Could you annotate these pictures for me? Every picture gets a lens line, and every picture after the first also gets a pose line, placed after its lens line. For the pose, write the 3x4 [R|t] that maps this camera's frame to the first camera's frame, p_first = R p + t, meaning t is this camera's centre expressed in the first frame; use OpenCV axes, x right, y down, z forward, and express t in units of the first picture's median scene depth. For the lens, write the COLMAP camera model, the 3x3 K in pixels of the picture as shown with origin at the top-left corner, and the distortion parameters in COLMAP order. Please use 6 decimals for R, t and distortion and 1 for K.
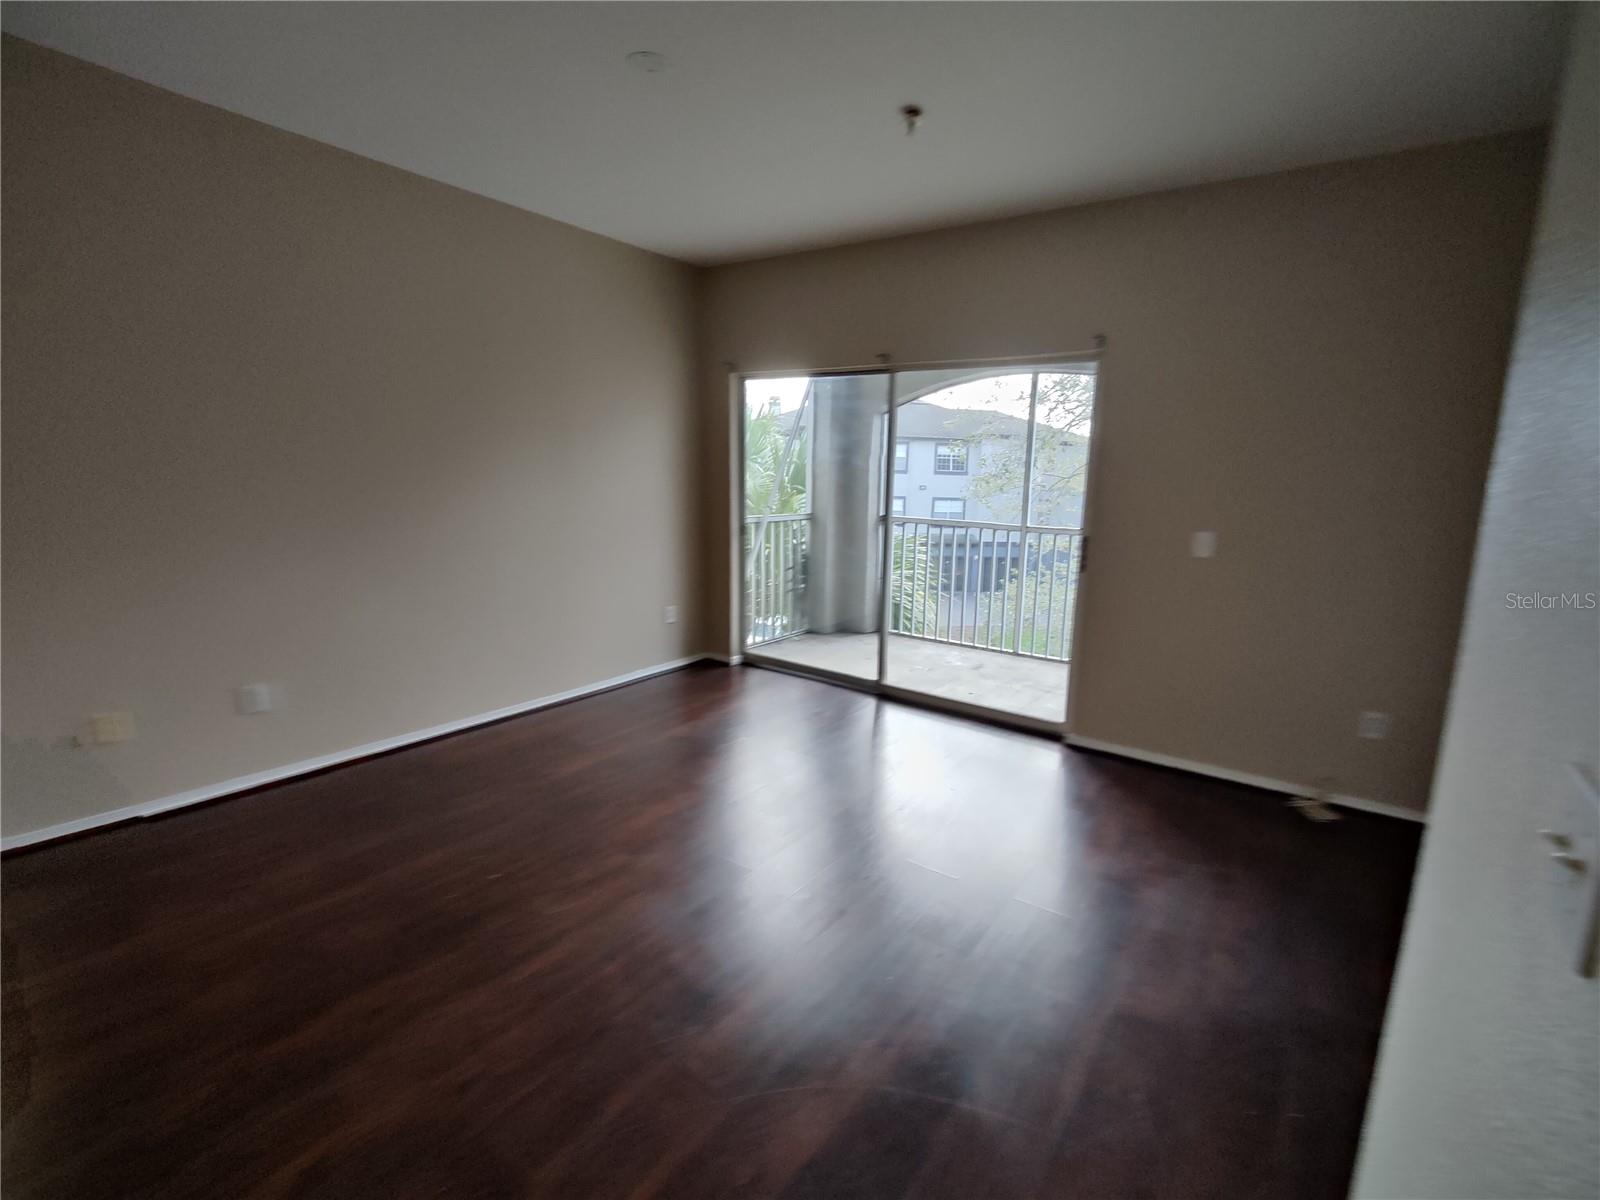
lens RADIAL K [[743.0, 0, 800.0], [0, 743.0, 600.0], [0, 0, 1]] dist [0.020826, -0.022743]
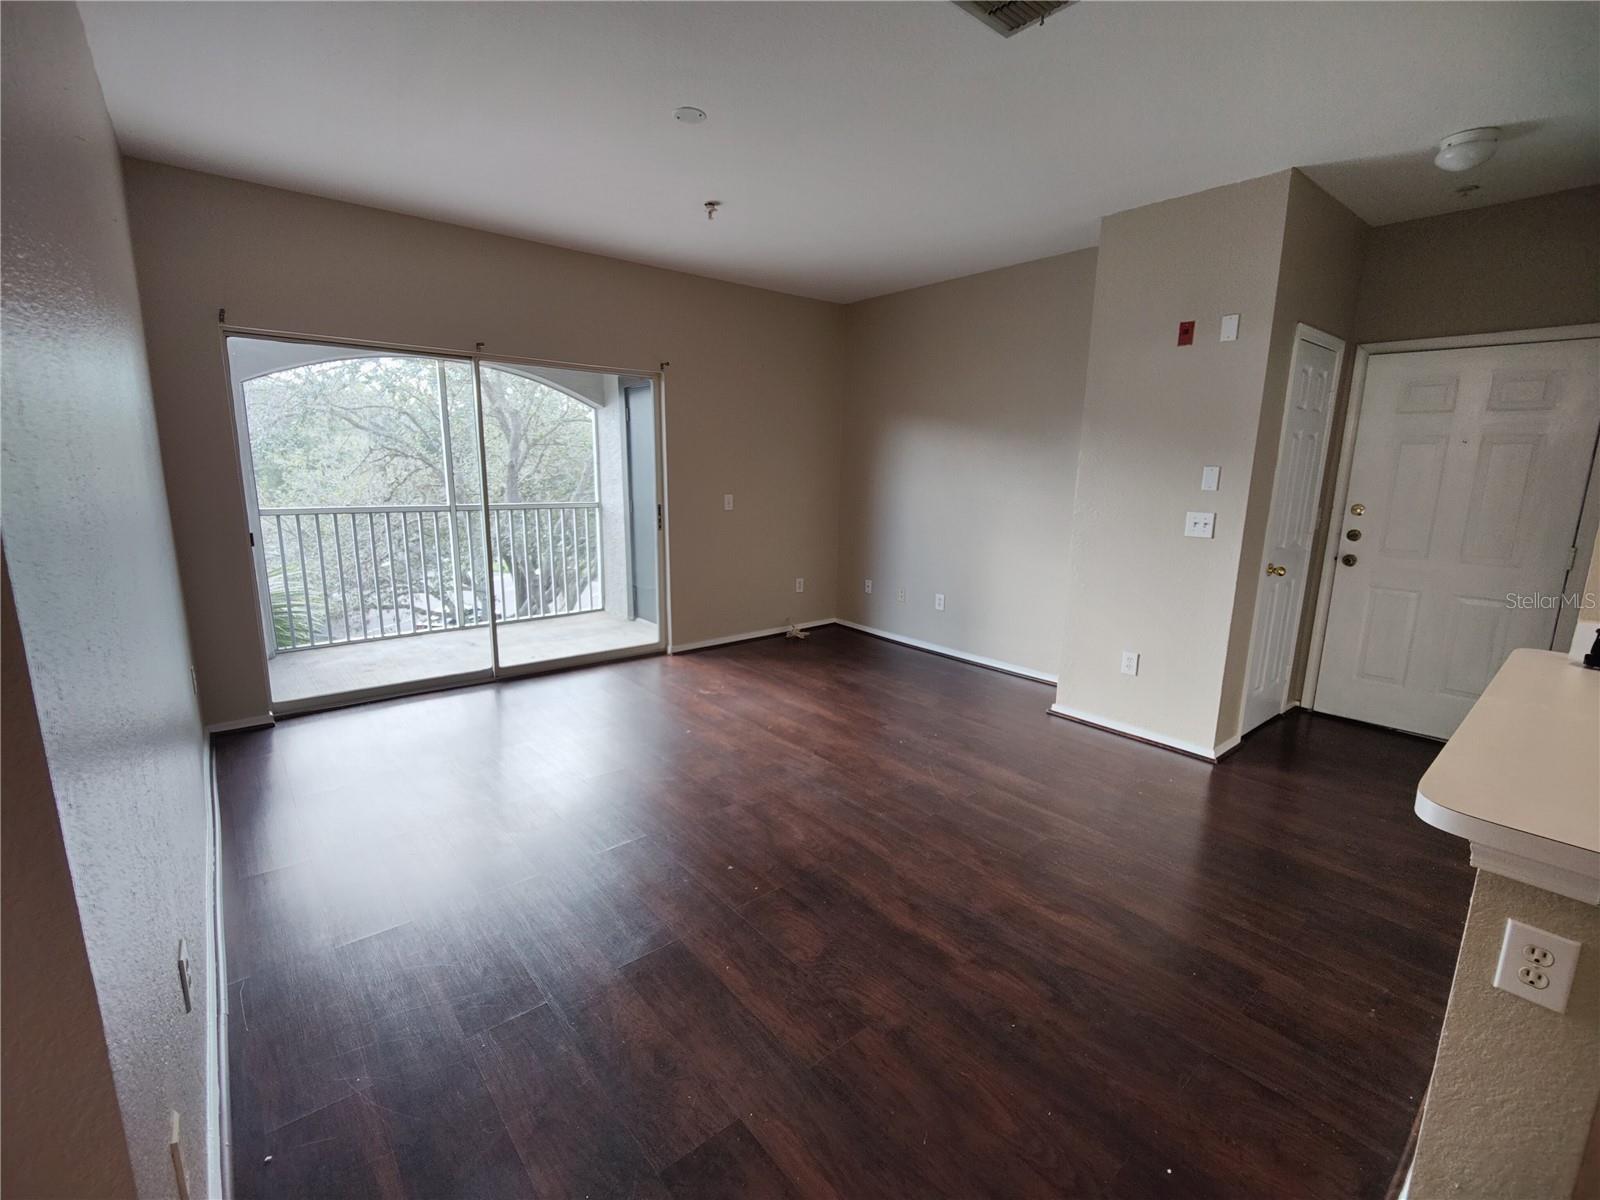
lens RADIAL K [[696.3, 0, 800.0], [0, 696.3, 600.0], [0, 0, 1]] dist [0.014378, -0.014729]
pose [[0.248674, -0.206928, 0.946225, -0.790433], [0.161055, 0.972147, 0.170270, -0.087659], [-0.955103, 0.110053, 0.275074, 0.392220]]
